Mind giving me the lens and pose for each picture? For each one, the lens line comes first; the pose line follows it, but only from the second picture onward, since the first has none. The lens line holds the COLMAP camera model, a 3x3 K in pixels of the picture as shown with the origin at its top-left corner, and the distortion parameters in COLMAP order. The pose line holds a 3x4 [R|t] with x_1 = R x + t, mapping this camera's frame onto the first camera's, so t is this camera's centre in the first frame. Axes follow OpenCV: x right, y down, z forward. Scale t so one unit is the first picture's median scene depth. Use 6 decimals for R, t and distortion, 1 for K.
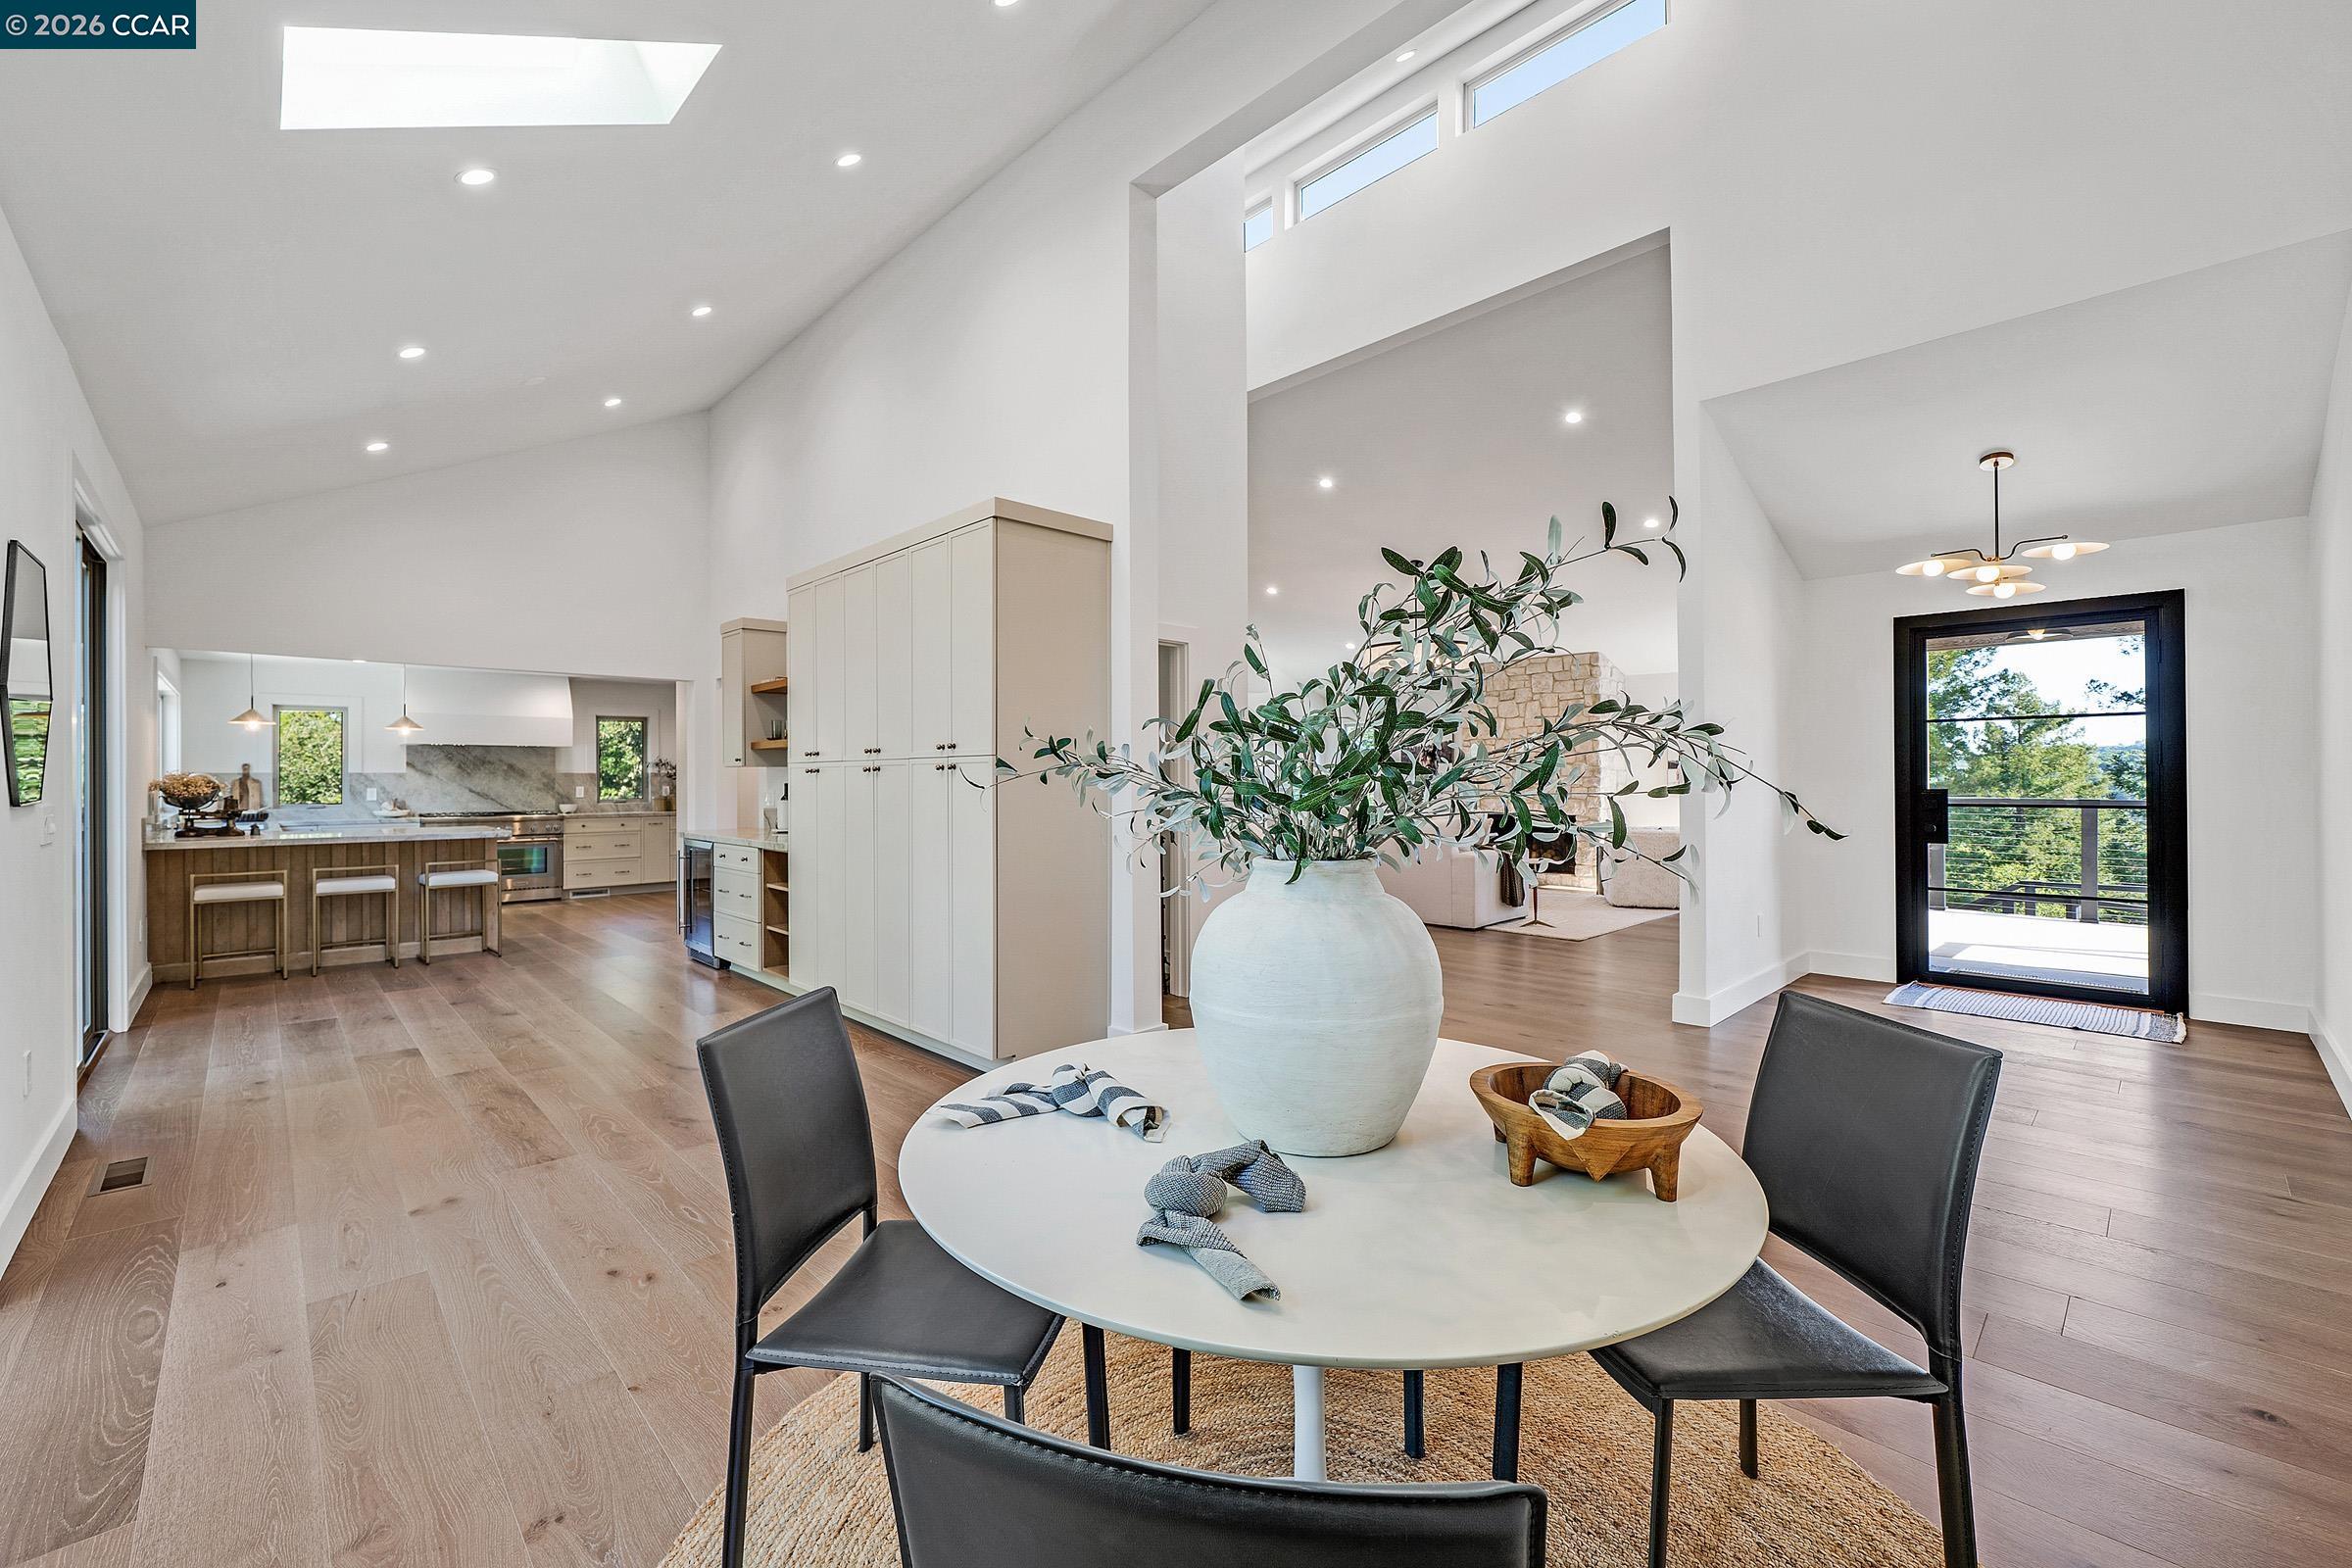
lens RADIAL K [[959.6, 0, 1176.0], [0, 959.6, 784.0], [0, 0, 1]] dist [-0.000237, -0.000026]
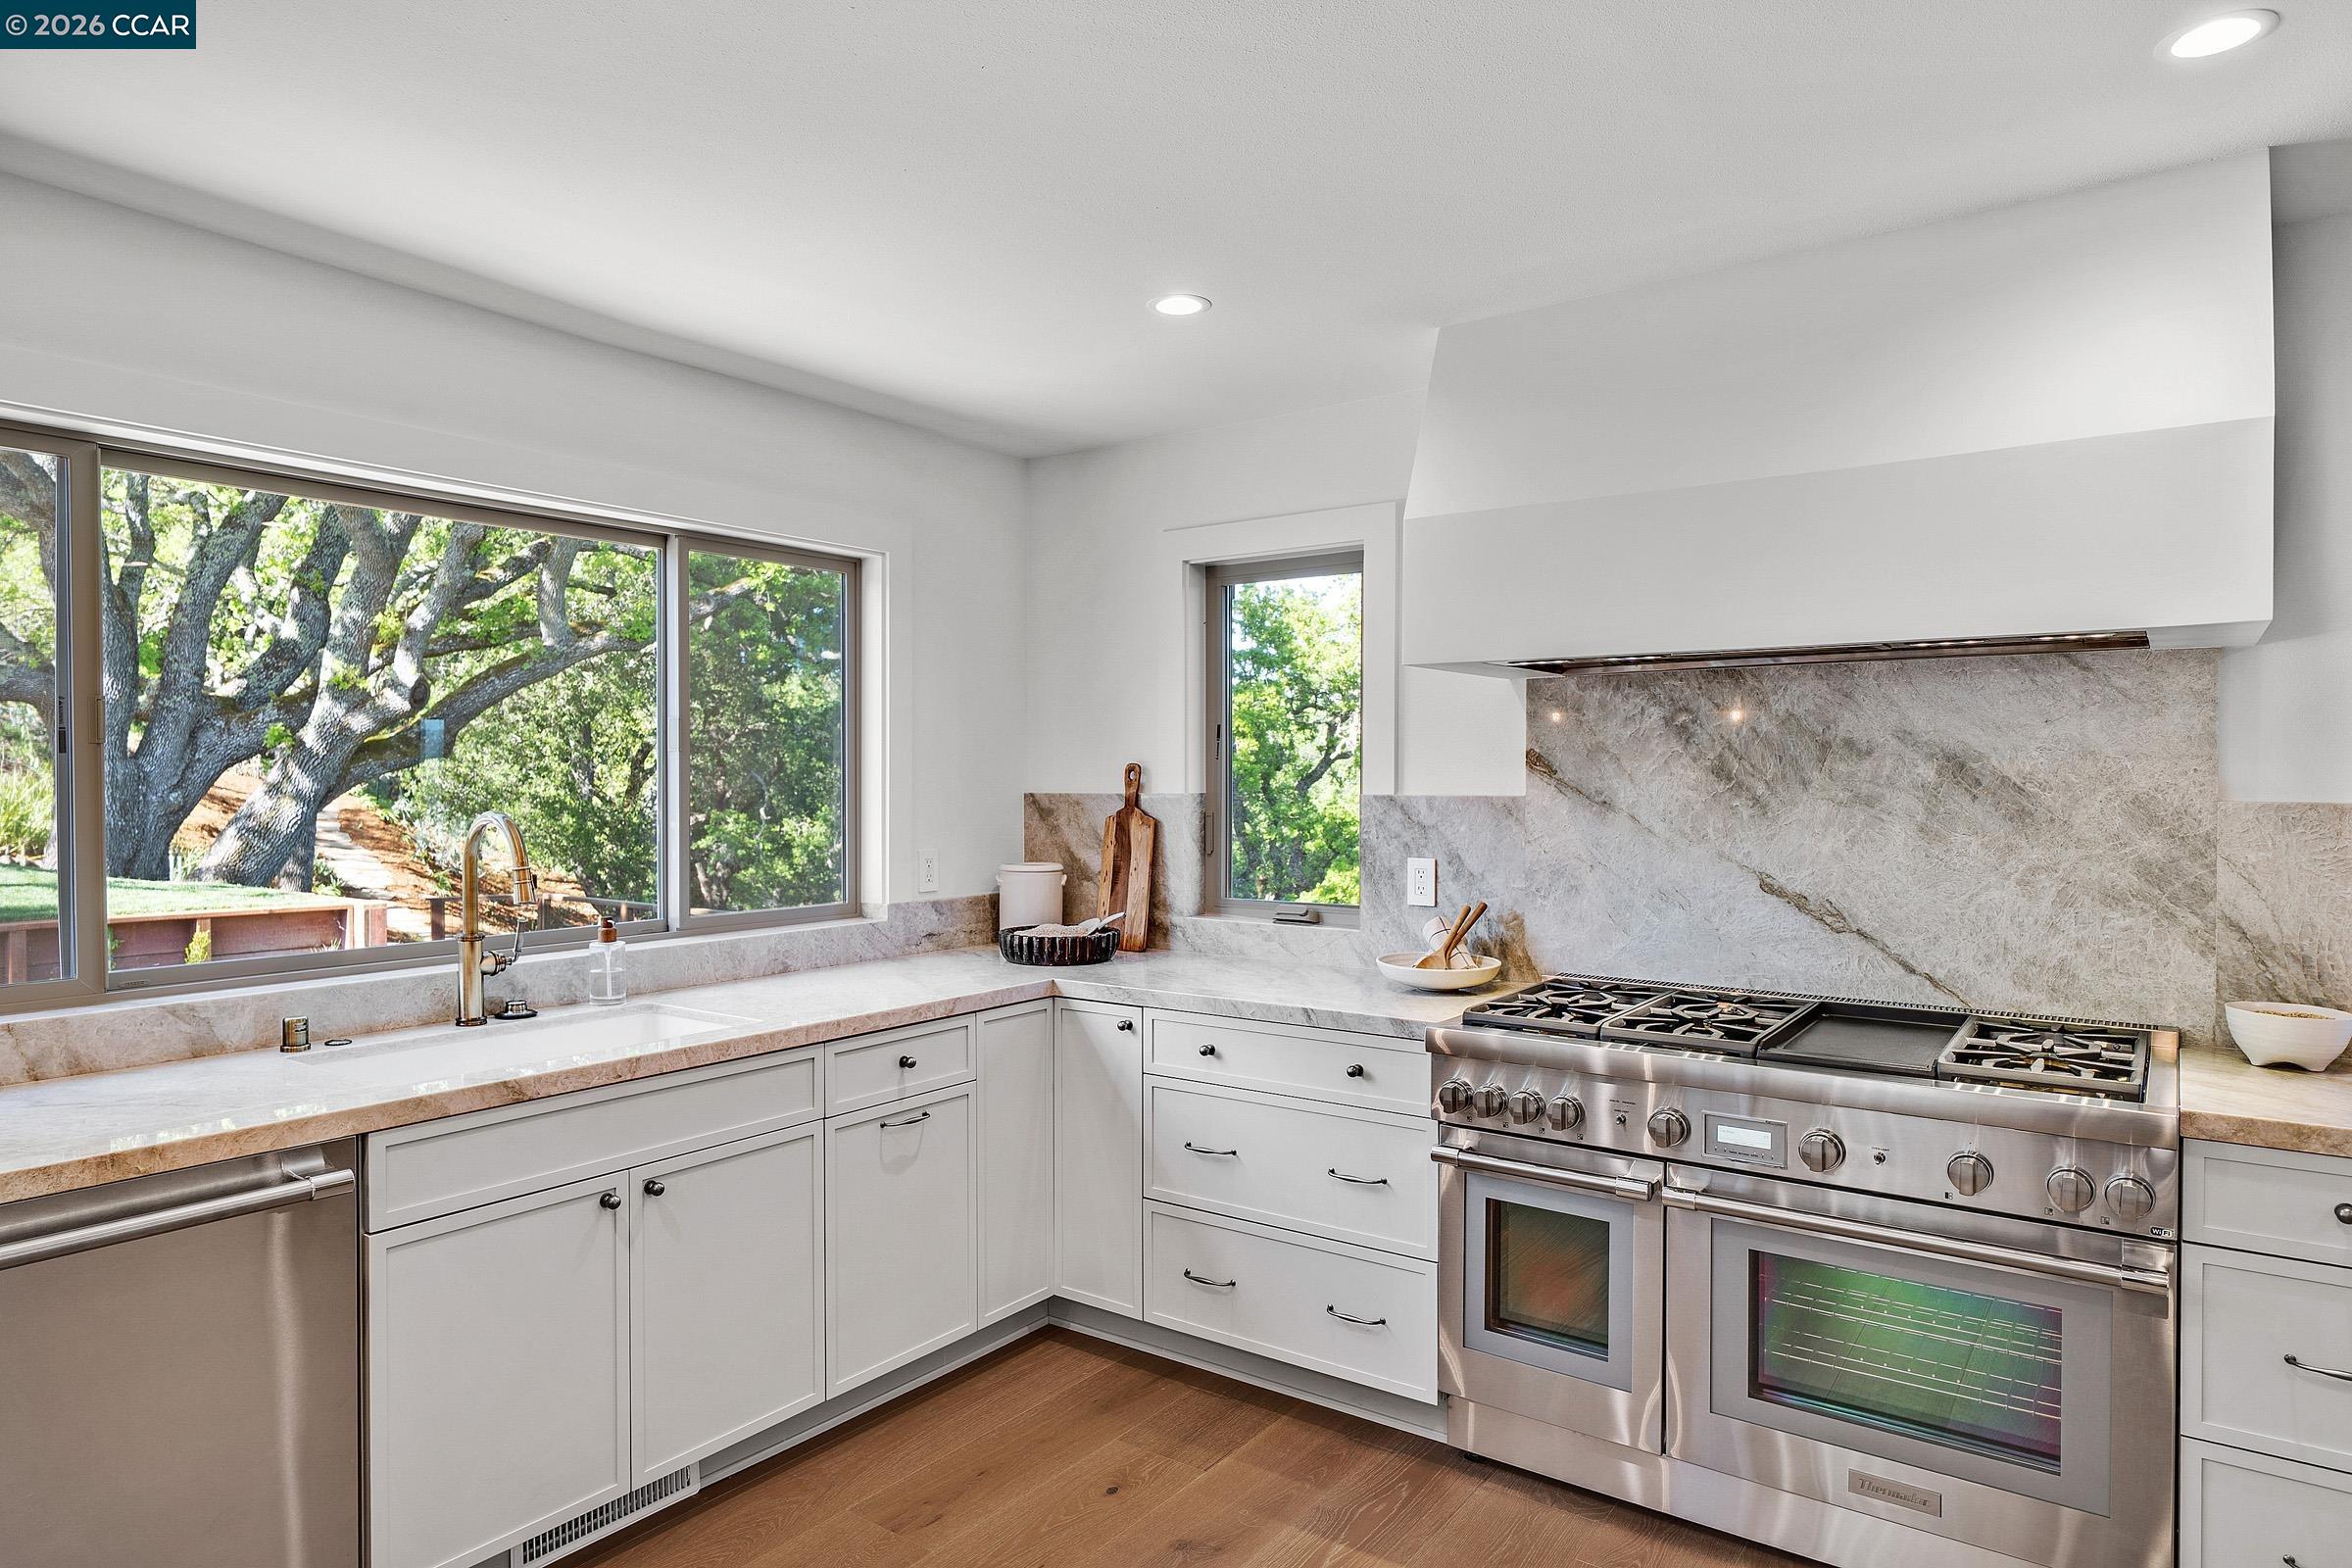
lens RADIAL K [[1361.5, 0, 1176.0], [0, 1361.5, 784.0], [0, 0, 1]] dist [0.000415, -0.000054]
pose [[0.171274, 0.011517, -0.985156, -0.485554], [-0.004500, 0.999930, 0.010907, -0.017944], [0.985213, 0.002565, 0.171314, 0.852186]]
